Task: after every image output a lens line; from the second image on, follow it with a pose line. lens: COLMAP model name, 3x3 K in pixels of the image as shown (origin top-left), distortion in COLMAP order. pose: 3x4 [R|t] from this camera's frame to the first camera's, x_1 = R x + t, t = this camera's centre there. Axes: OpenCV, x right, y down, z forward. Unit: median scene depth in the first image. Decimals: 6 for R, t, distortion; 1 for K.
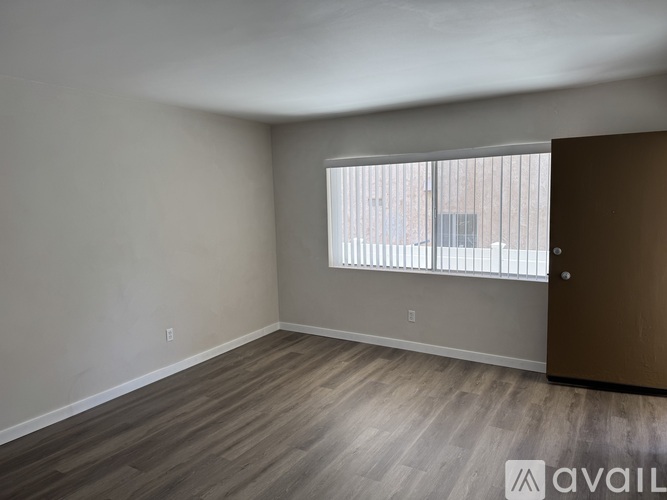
lens RADIAL K [[473.9, 0, 333.5], [0, 473.9, 249.1], [0, 0, 1]] dist [0.070863, -0.009671]
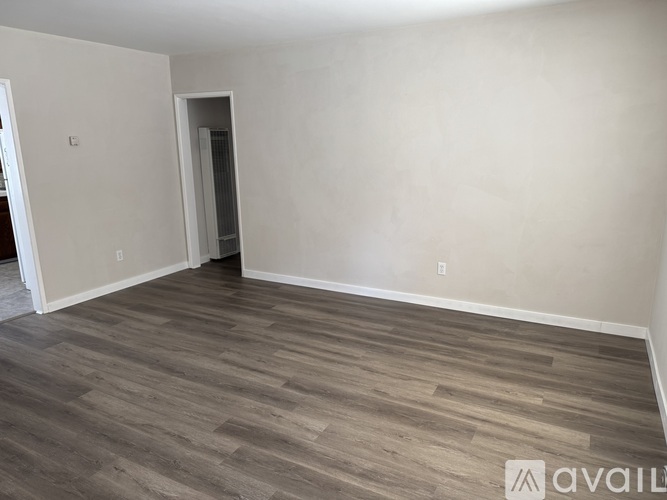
lens RADIAL K [[473.9, 0, 333.6], [0, 473.9, 250.6], [0, 0, 1]] dist [0.070863, -0.009671]
pose [[0.066838, 0.263056, -0.962463, 0.660225], [-0.106571, 0.960984, 0.255251, -0.093956], [0.992056, 0.085510, 0.092264, 0.783632]]
